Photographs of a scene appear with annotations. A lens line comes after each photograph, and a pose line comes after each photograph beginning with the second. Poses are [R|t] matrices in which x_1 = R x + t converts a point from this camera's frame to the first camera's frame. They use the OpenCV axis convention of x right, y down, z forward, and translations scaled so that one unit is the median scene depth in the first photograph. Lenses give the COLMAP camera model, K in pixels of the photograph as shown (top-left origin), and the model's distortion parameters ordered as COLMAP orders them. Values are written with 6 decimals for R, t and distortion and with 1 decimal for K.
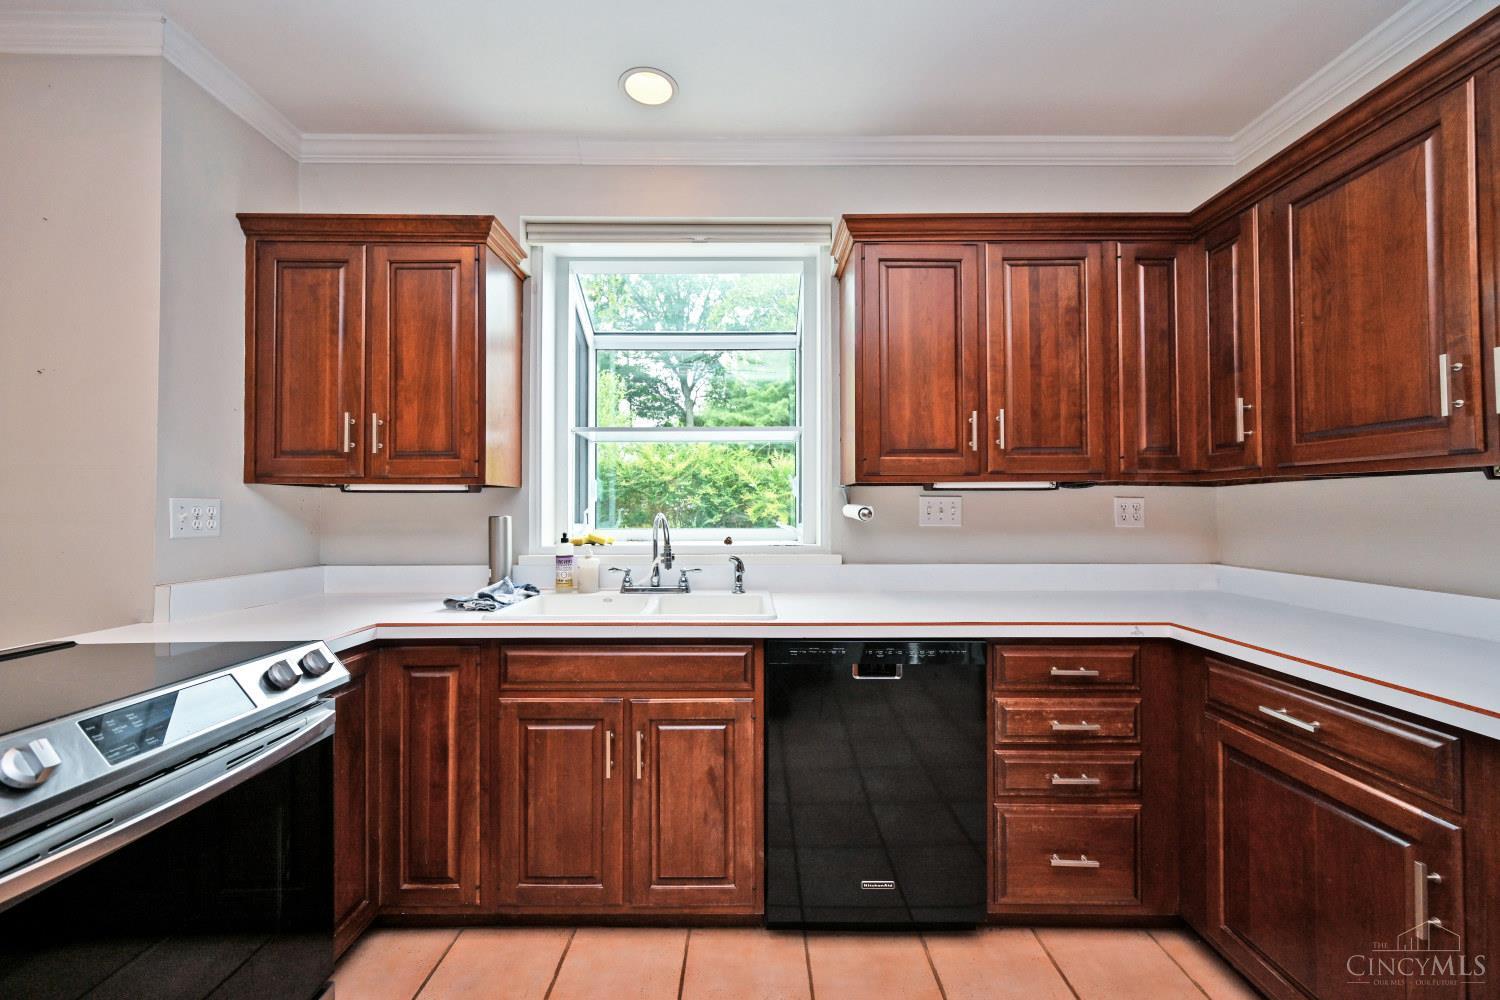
lens RADIAL K [[603.3, 0, 759.0], [0, 603.3, 502.0], [0, 0, 1]] dist [-0.001547, 0.000103]
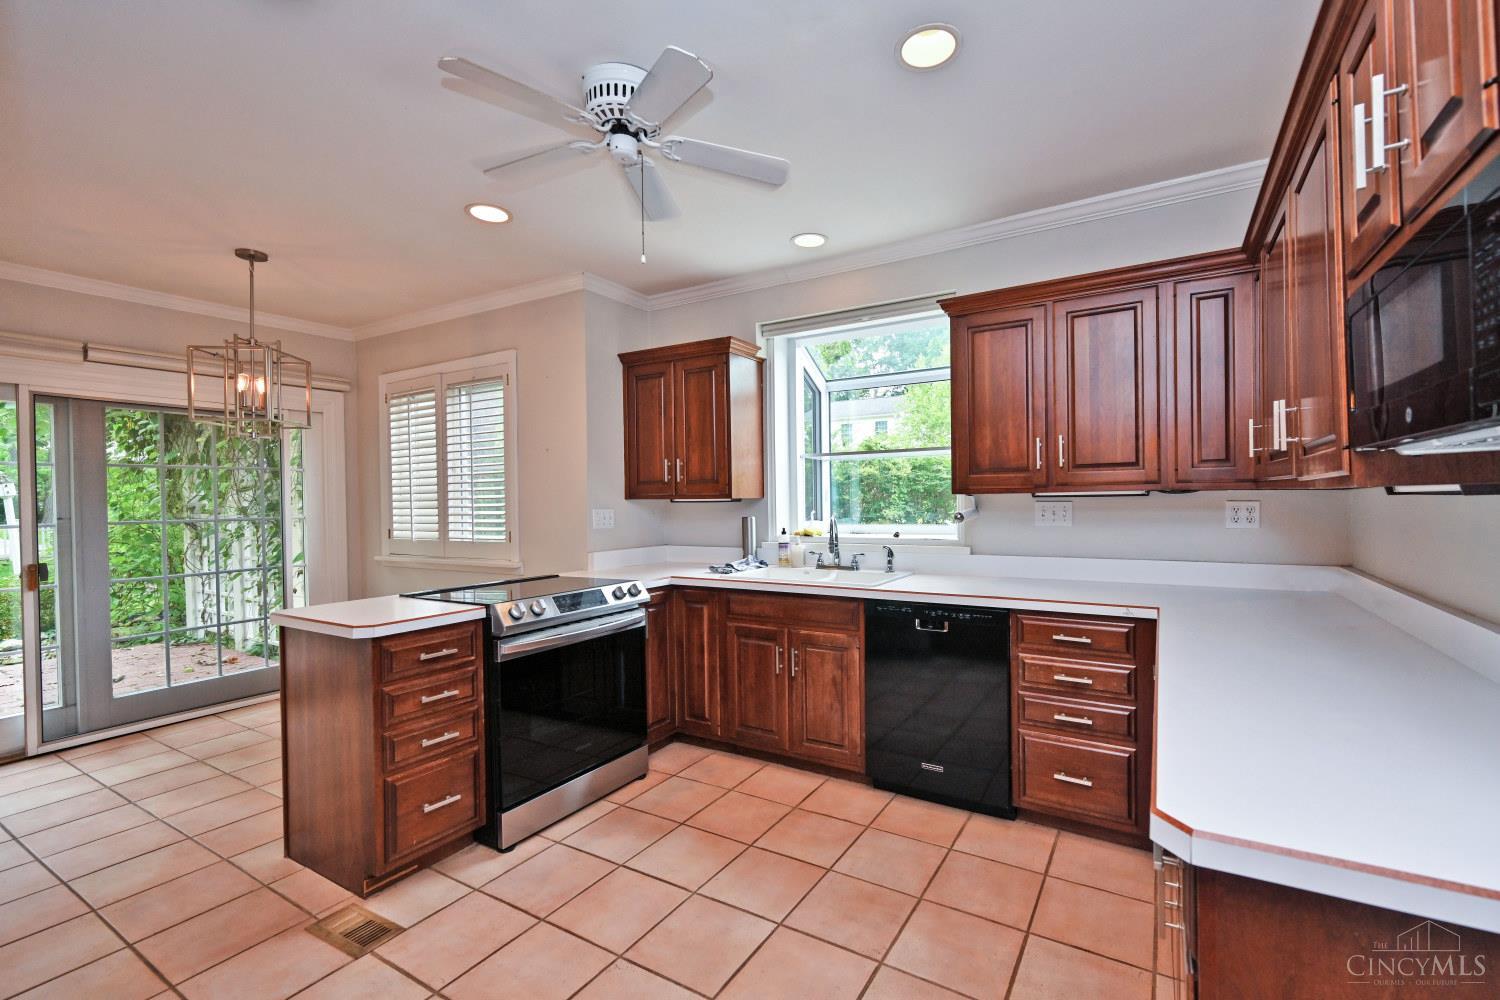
lens RADIAL K [[644.5, 0, 807.4], [0, 644.5, 504.5], [0, 0, 1]] dist [0.001351, 0.000215]
pose [[0.869078, -0.005405, -0.494646, 0.677911], [0.018526, 0.999594, 0.021628, -0.053635], [0.494328, -0.027960, 0.868826, -0.492260]]
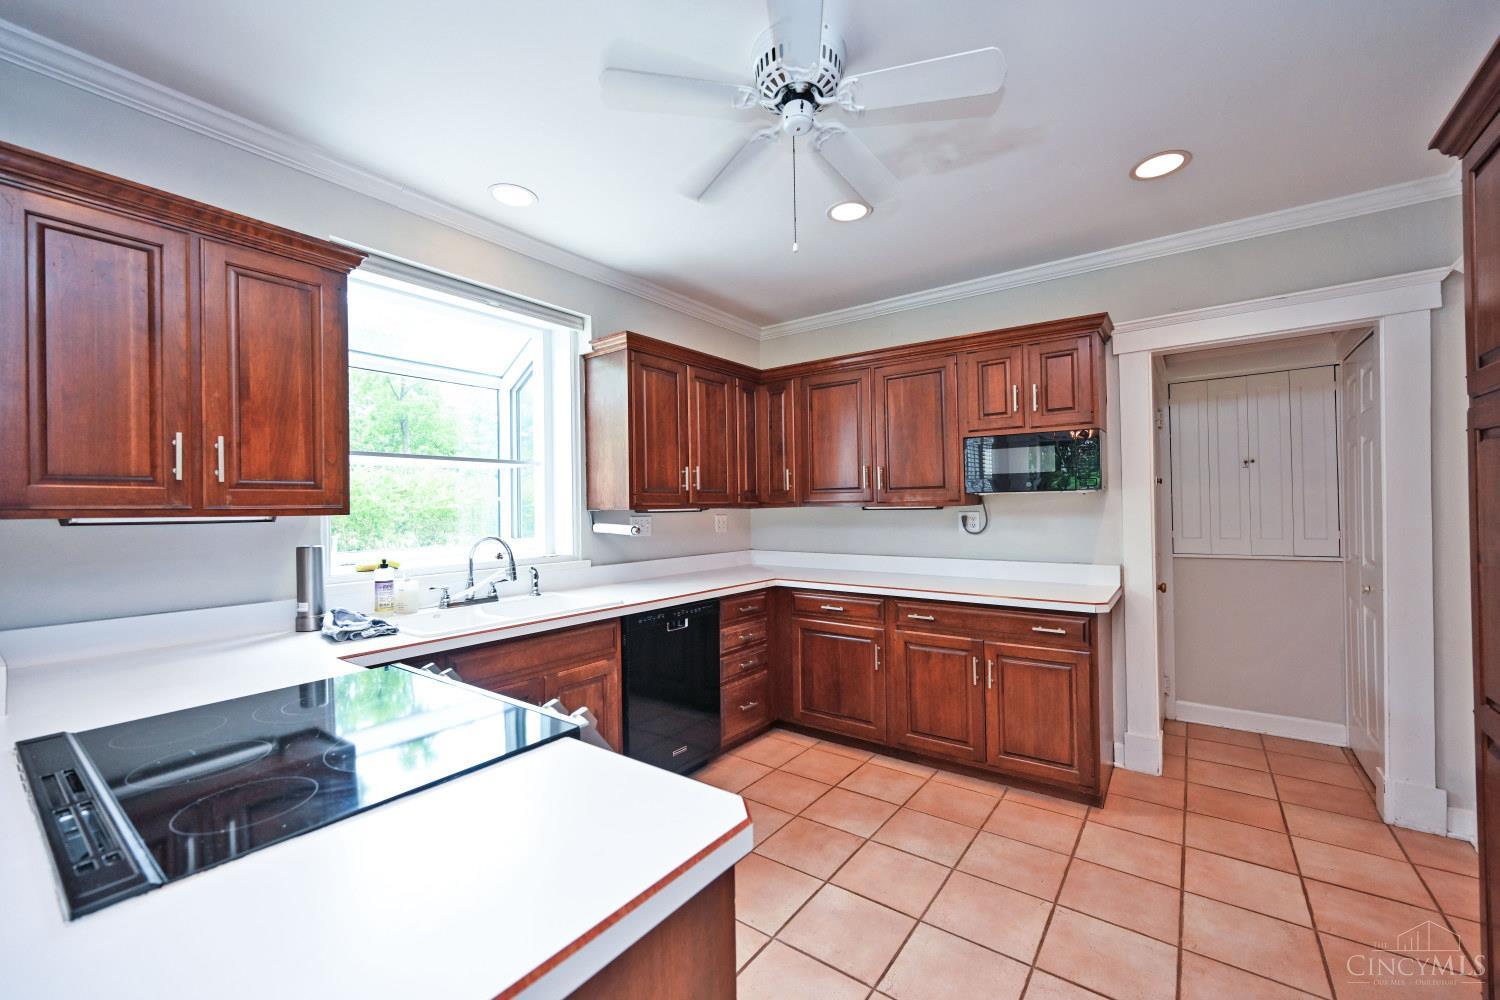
lens RADIAL K [[603.3, 0, 759.0], [0, 603.3, 502.0], [0, 0, 1]] dist [-0.001547, 0.000103]
pose [[0.584933, 0.001203, 0.811081, -0.973581], [0.000971, 0.999997, -0.002183, -0.053621], [-0.811081, 0.002064, 0.584930, -0.154654]]
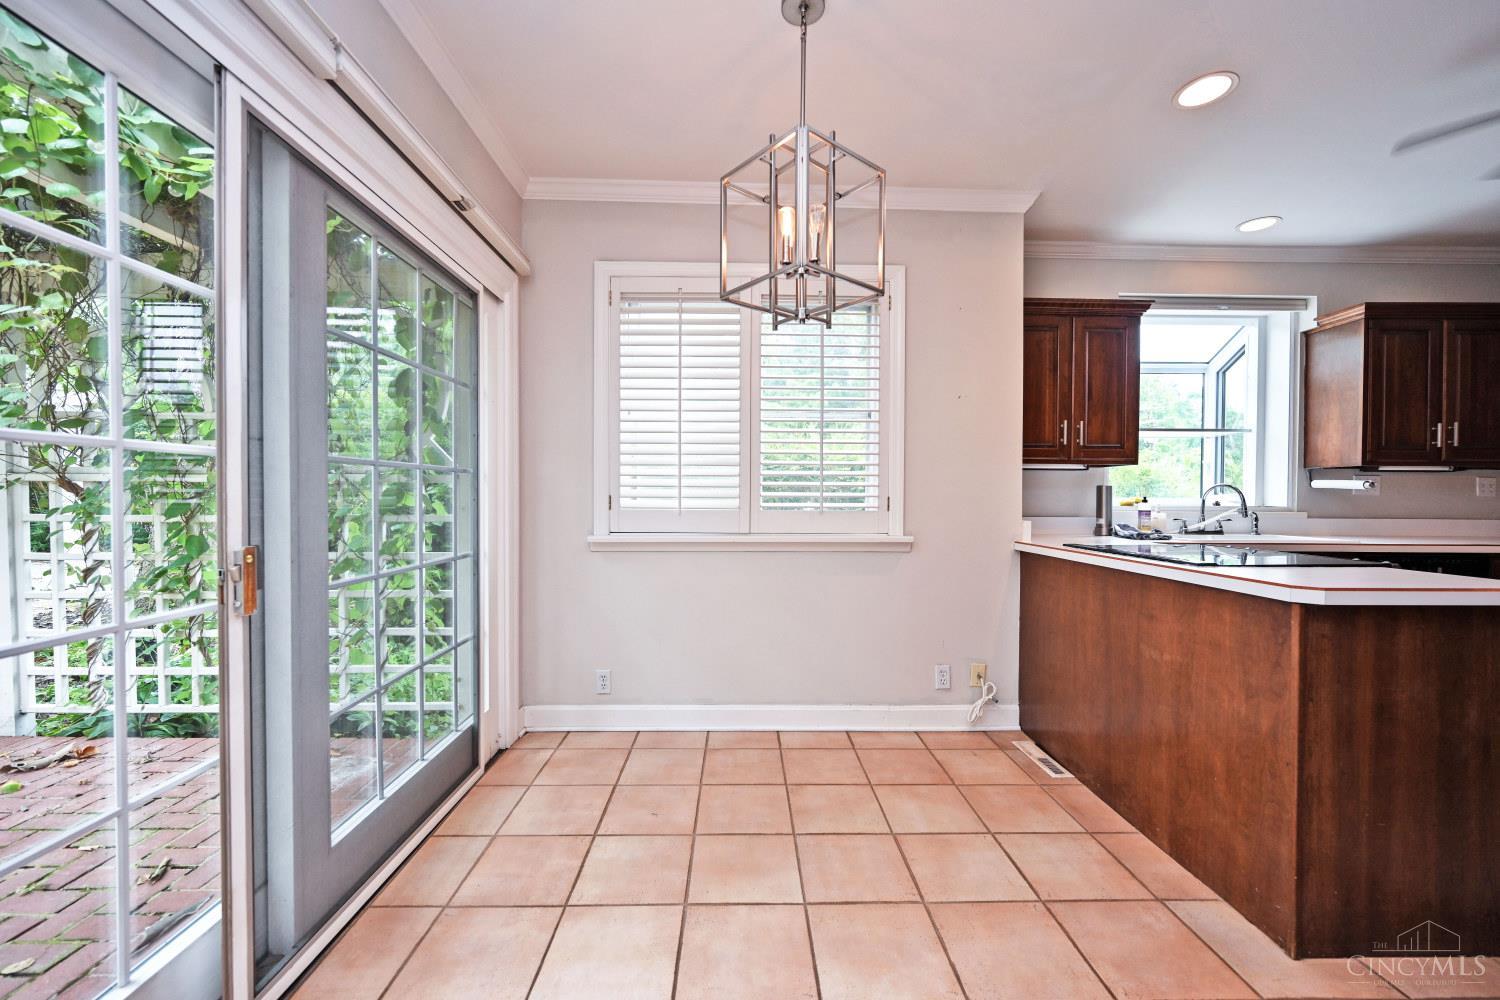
lens RADIAL K [[591.5, 0, 744.7], [0, 591.5, 502.4], [0, 0, 1]] dist [0.001686, 0.000218]
pose [[0.999861, 0.008468, 0.014388, -1.733101], [-0.008844, 0.999616, 0.026257, 0.044490], [-0.014160, -0.026381, 0.999552, -0.667848]]
